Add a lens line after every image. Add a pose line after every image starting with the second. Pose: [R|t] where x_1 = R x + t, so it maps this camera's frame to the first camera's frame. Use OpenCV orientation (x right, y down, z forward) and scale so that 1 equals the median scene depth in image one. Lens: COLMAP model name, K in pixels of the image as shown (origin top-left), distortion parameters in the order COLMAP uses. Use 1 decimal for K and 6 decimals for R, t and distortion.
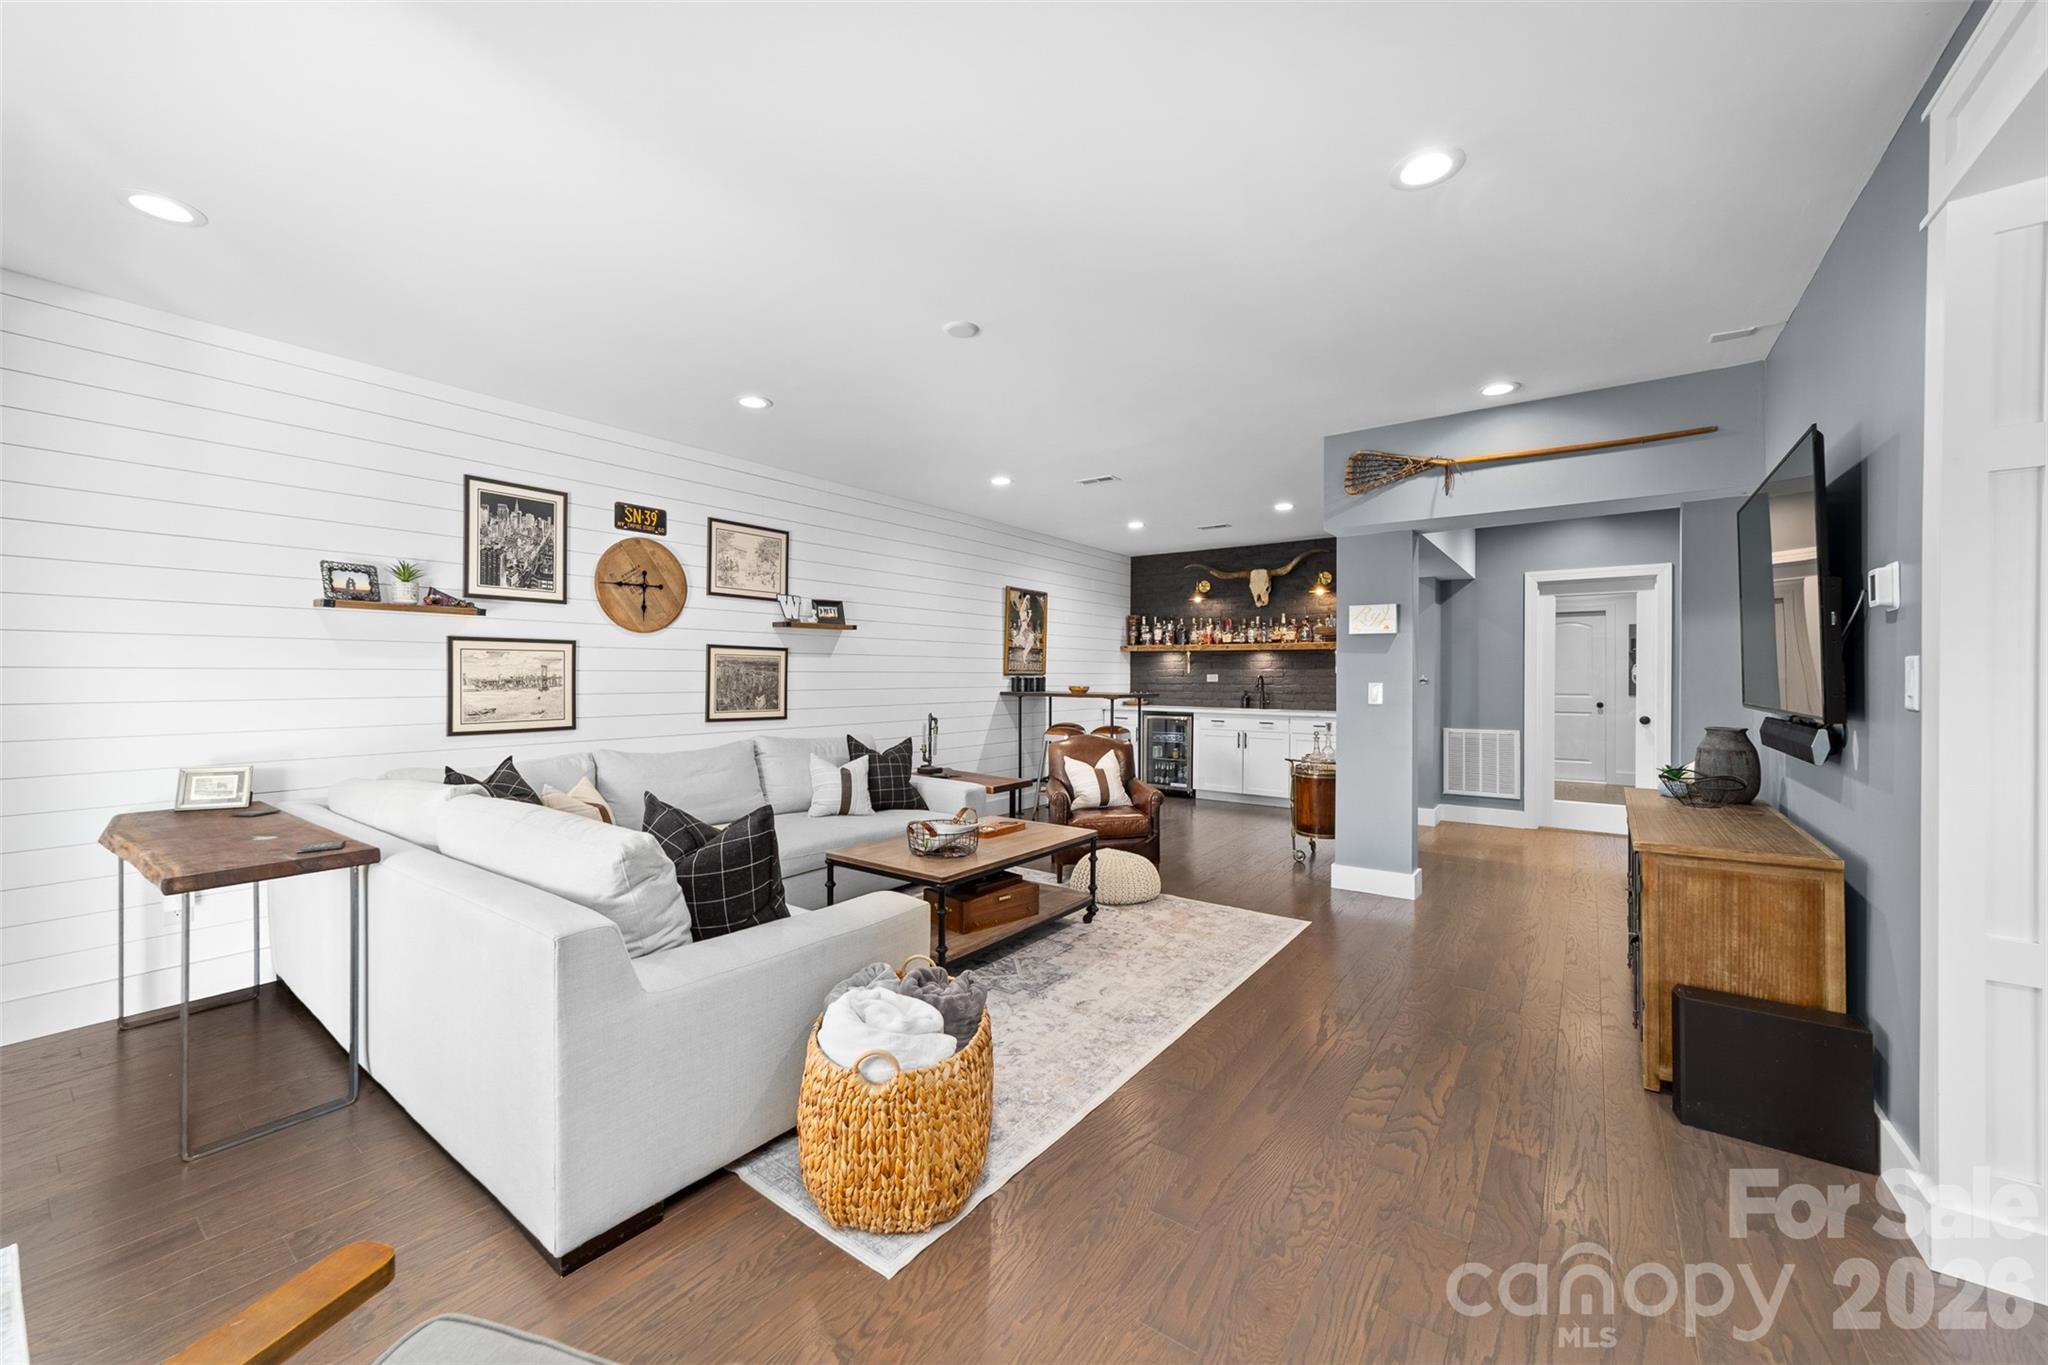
lens RADIAL K [[794.6, 0, 1026.4], [0, 794.6, 684.3], [0, 0, 1]] dist [-0.009550, 0.000434]
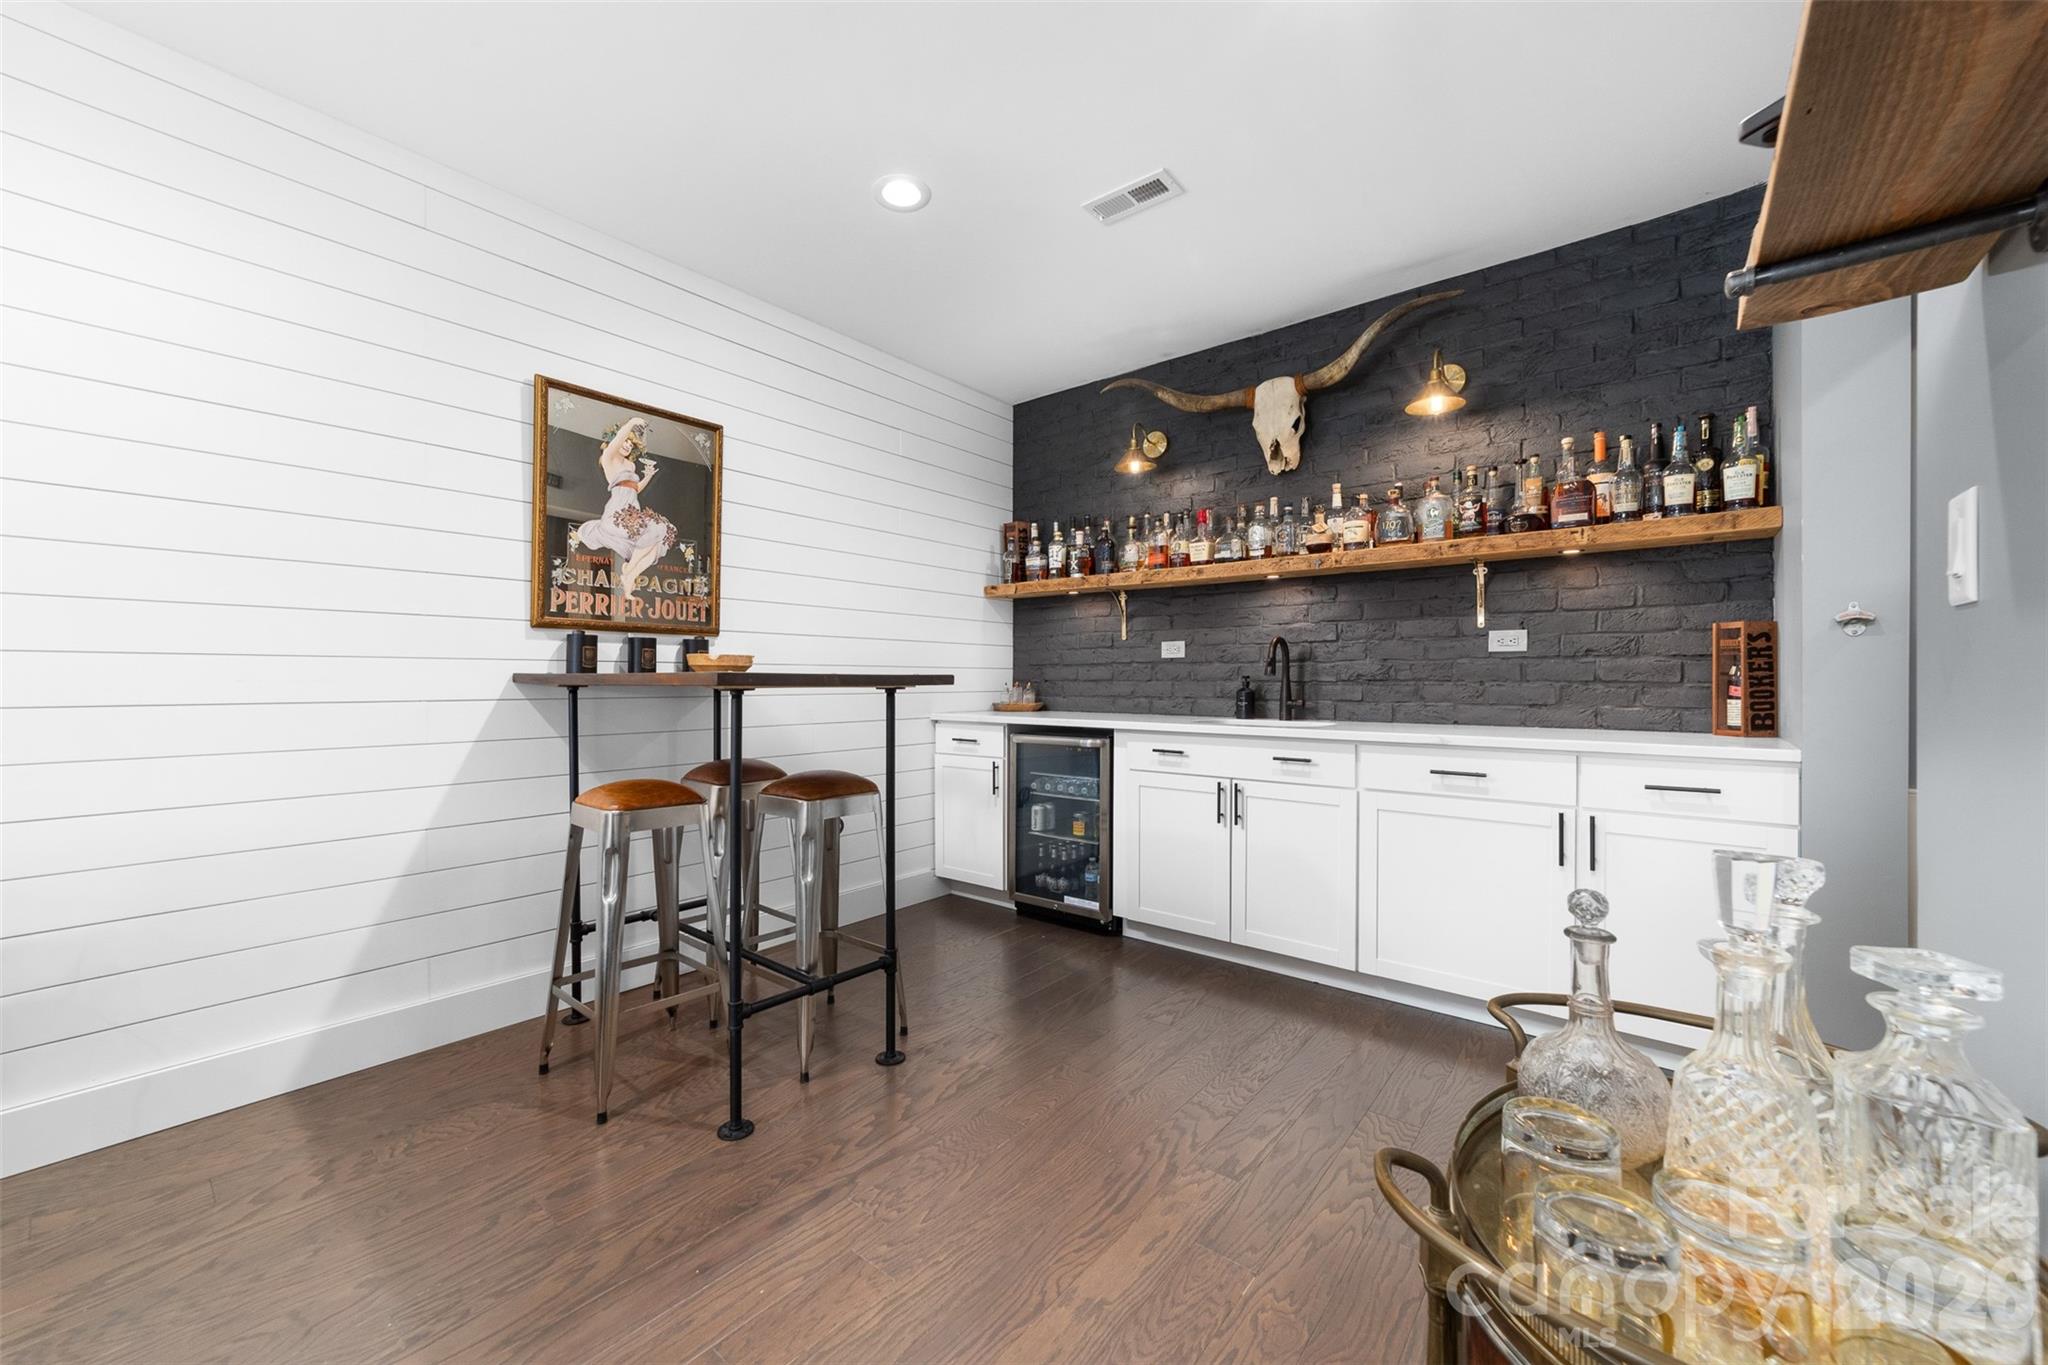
lens RADIAL K [[794.6, 0, 1015.8], [0, 794.6, 673.4], [0, 0, 1]] dist [-0.009550, 0.000434]
pose [[0.997417, -0.002190, -0.071791, 0.186235], [0.001002, 0.999862, -0.016582, 0.013379], [0.071818, 0.016467, 0.997282, 0.576870]]
